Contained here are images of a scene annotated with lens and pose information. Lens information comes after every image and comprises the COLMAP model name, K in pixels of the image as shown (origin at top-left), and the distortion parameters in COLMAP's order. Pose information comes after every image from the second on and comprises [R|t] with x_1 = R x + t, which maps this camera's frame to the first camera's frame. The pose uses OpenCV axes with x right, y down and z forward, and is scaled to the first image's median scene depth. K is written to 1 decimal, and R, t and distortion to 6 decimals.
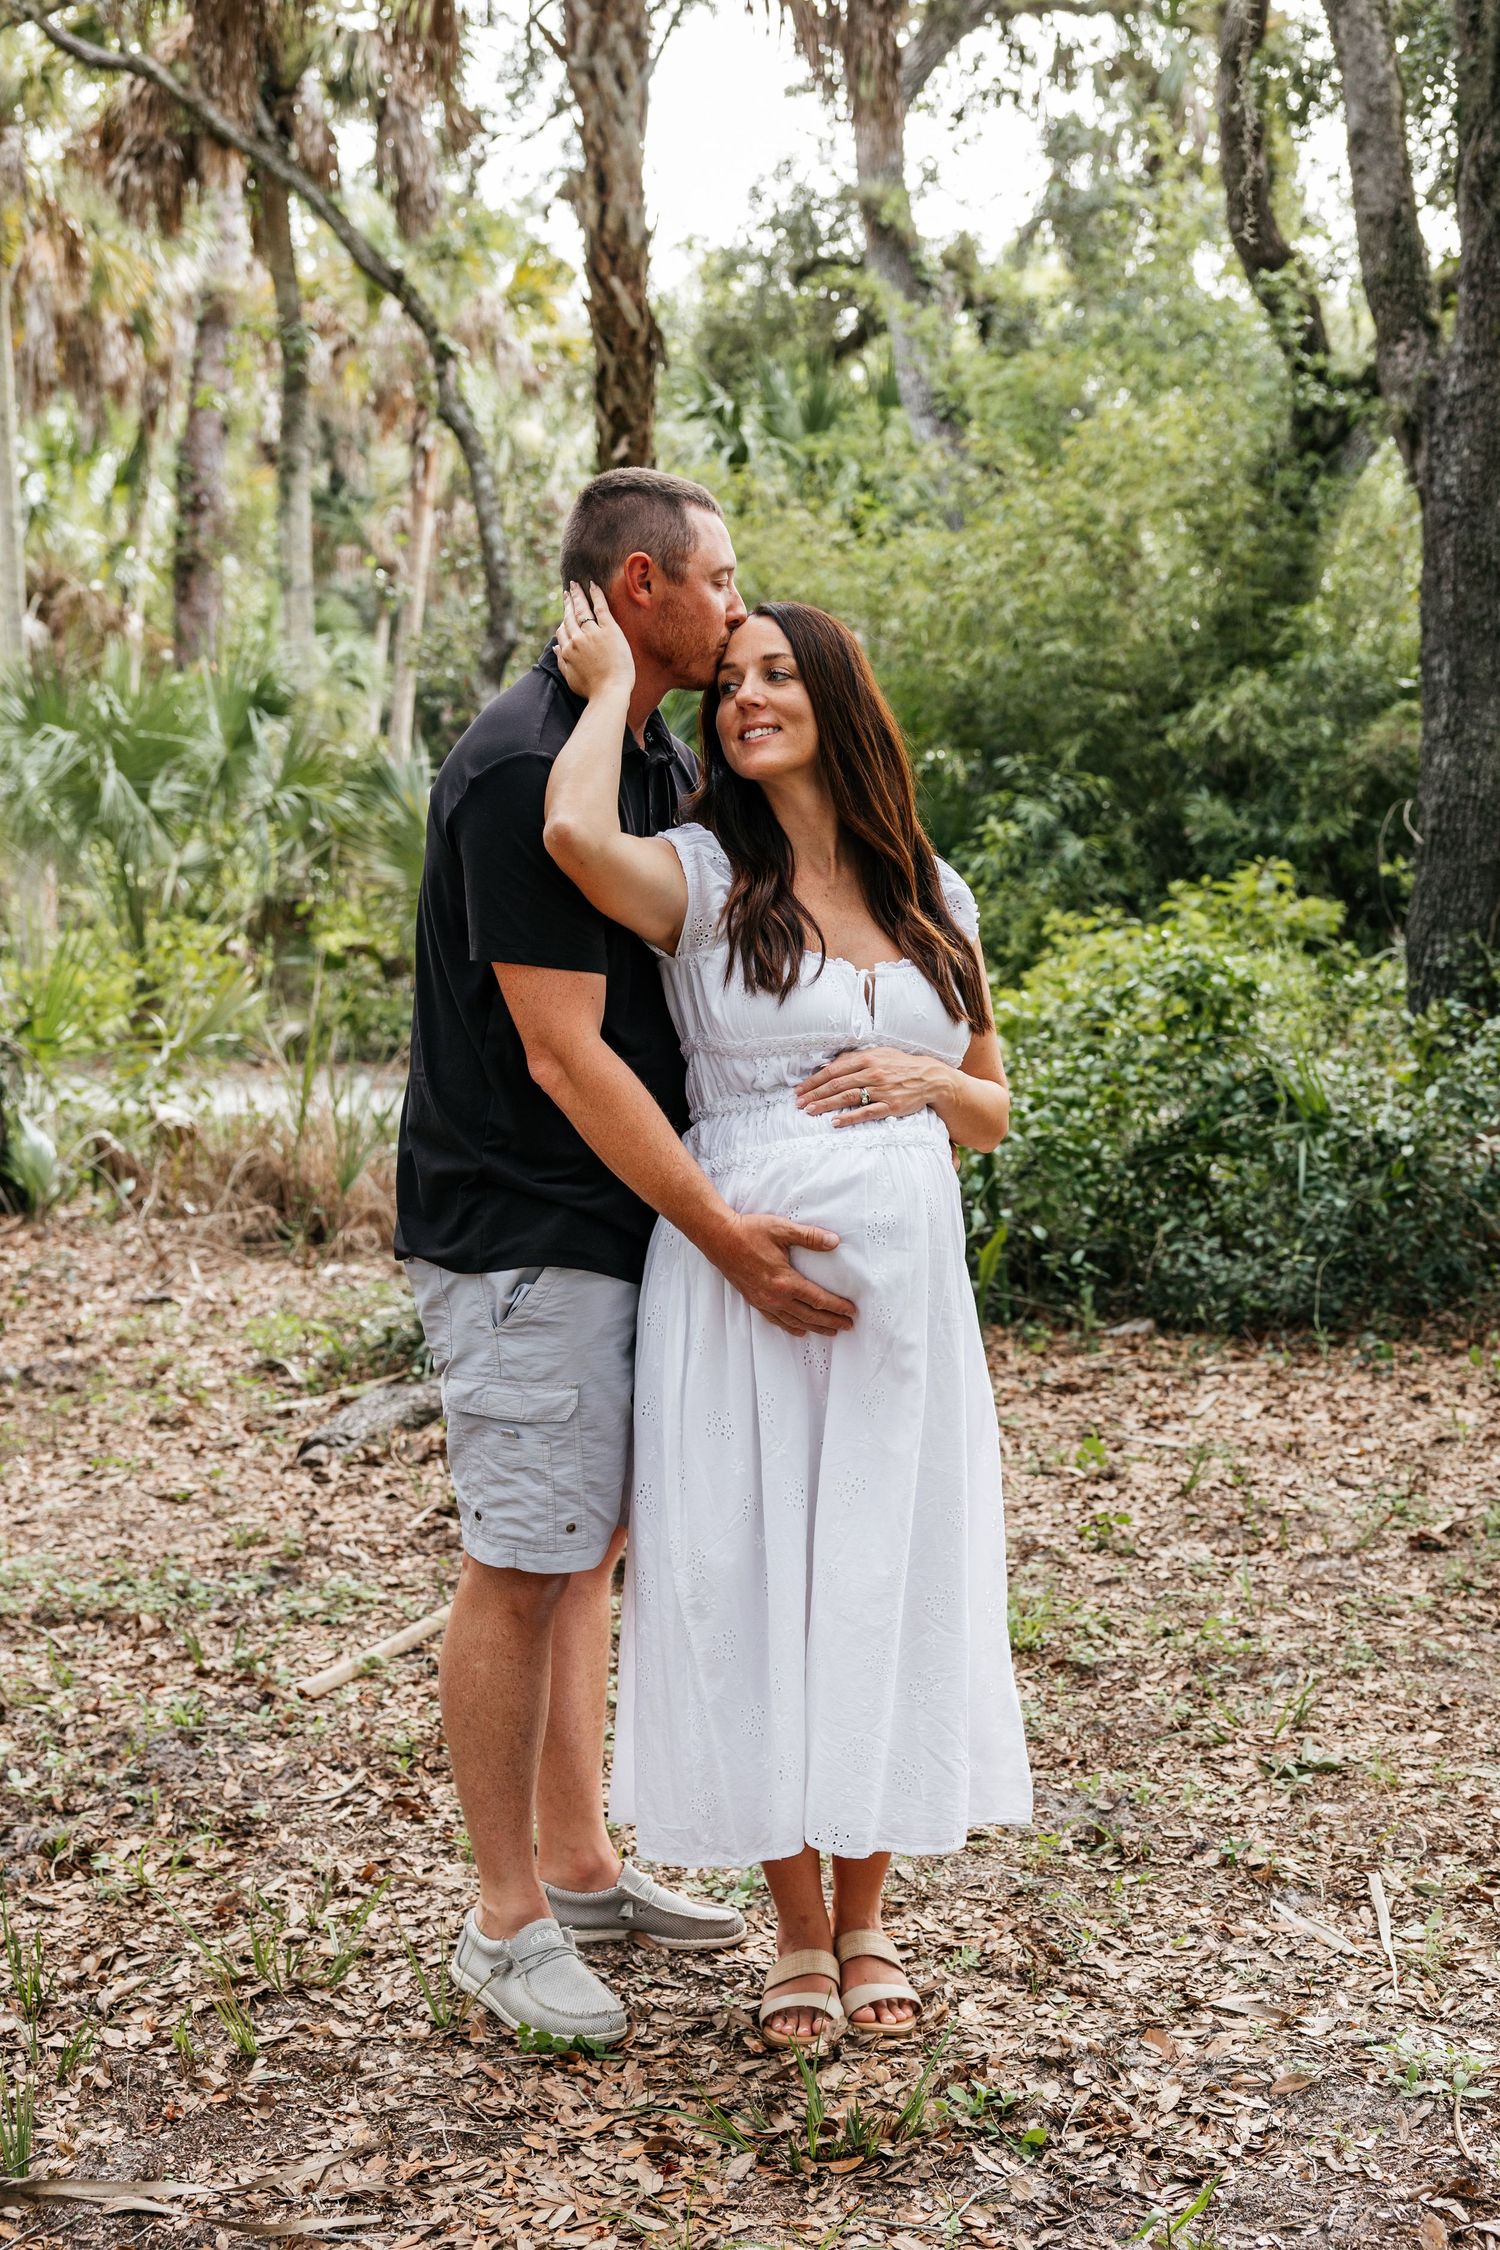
lens RADIAL K [[2914.1, 0, 827.0], [0, 2914.1, 1118.2], [0, 0, 1]] dist [0.019563, 0.041630]
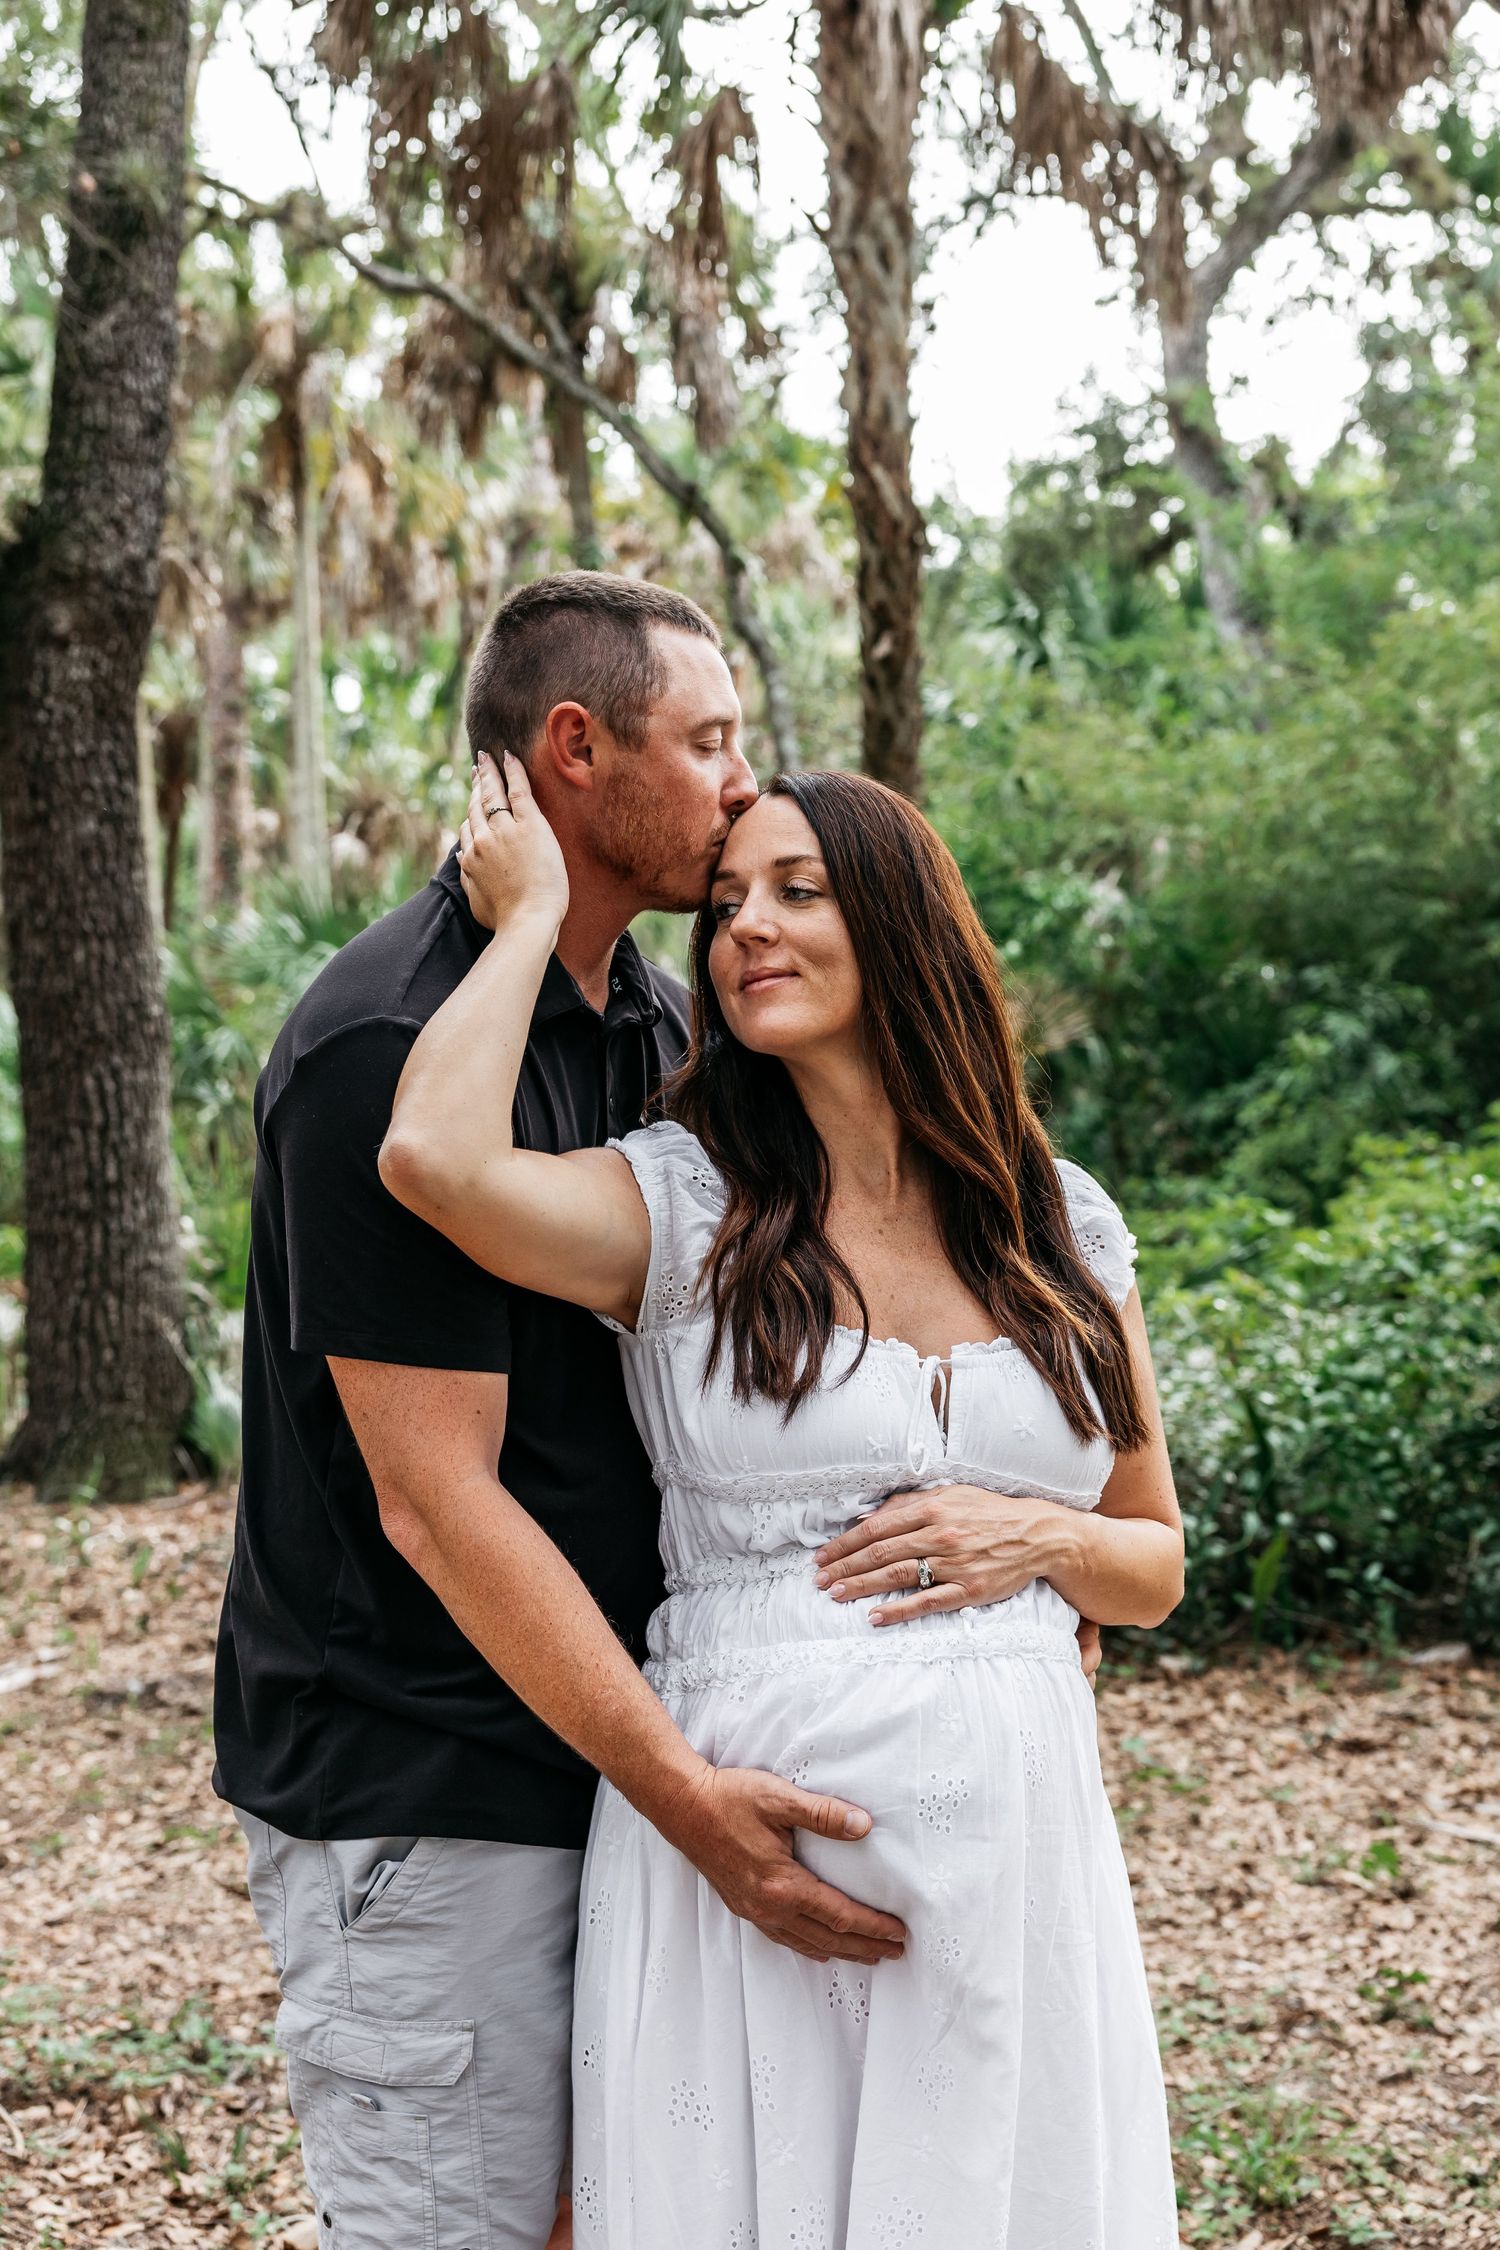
lens RADIAL K [[2914.1, 0, 827.0], [0, 2914.1, 1118.2], [0, 0, 1]] dist [0.019563, 0.041630]
pose [[0.993953, -0.002511, -0.109774, 0.020876], [-0.005302, 0.997475, -0.070826, -0.020534], [0.109674, 0.070980, 0.991430, 0.133998]]
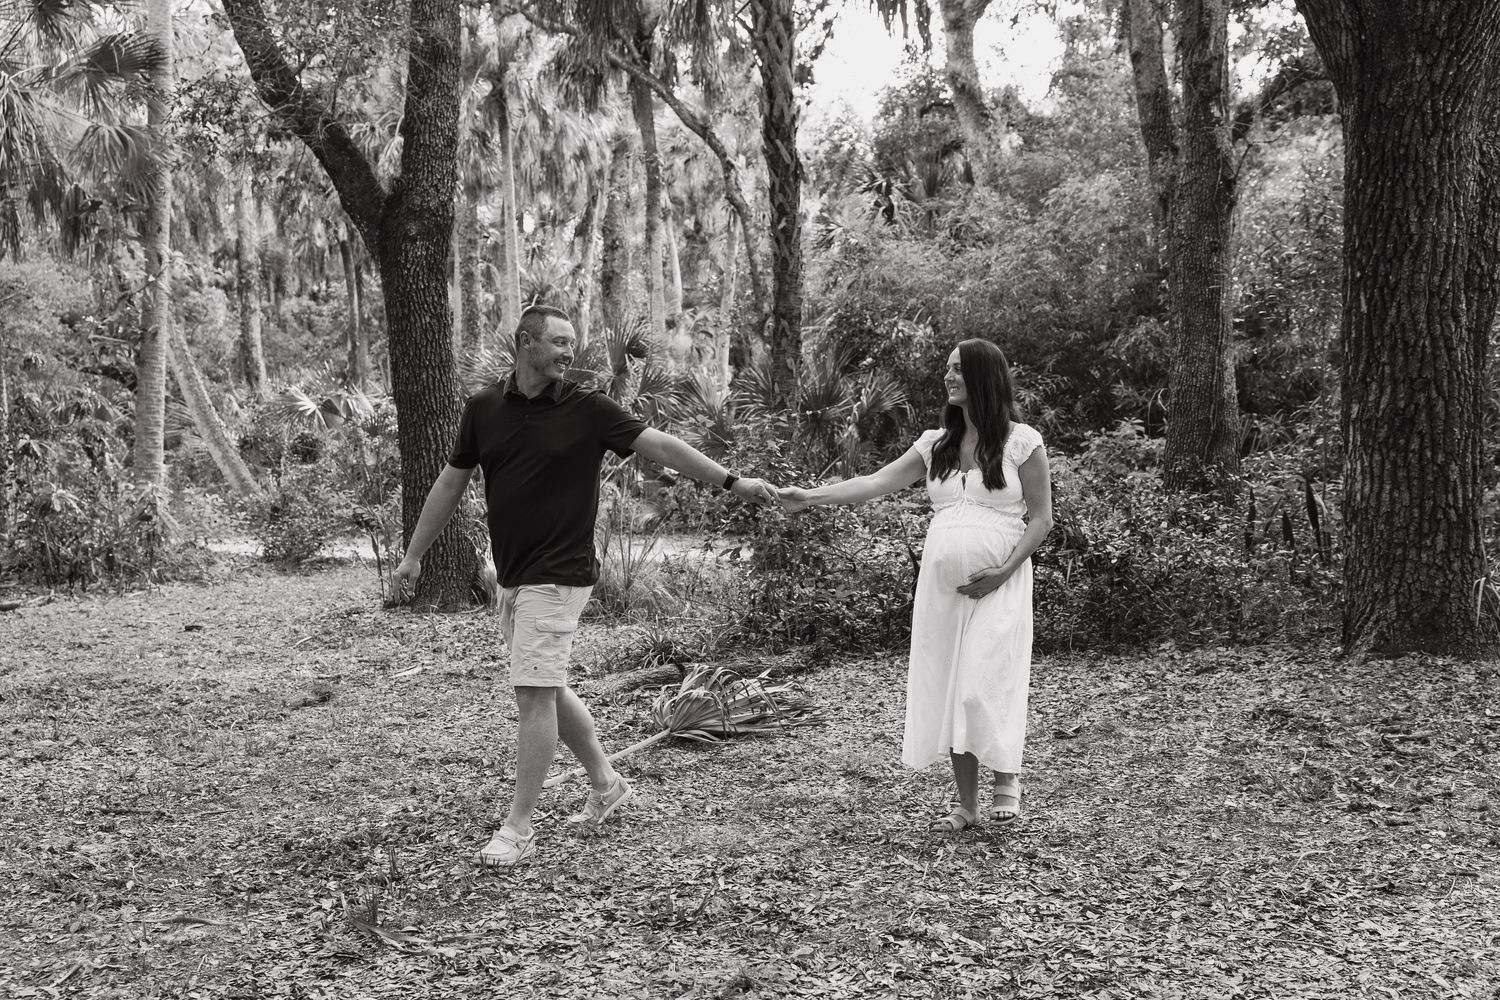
lens RADIAL K [[1613.4, 0, 750.0], [0, 1613.4, 500.0], [0, 0, 1]] dist [0.069223, -0.007215]
pose [[0.989931, -0.017713, -0.140439, 0.094916], [0.011932, 0.999050, -0.041904, 0.011280], [0.141048, 0.039807, 0.989202, -0.153499]]
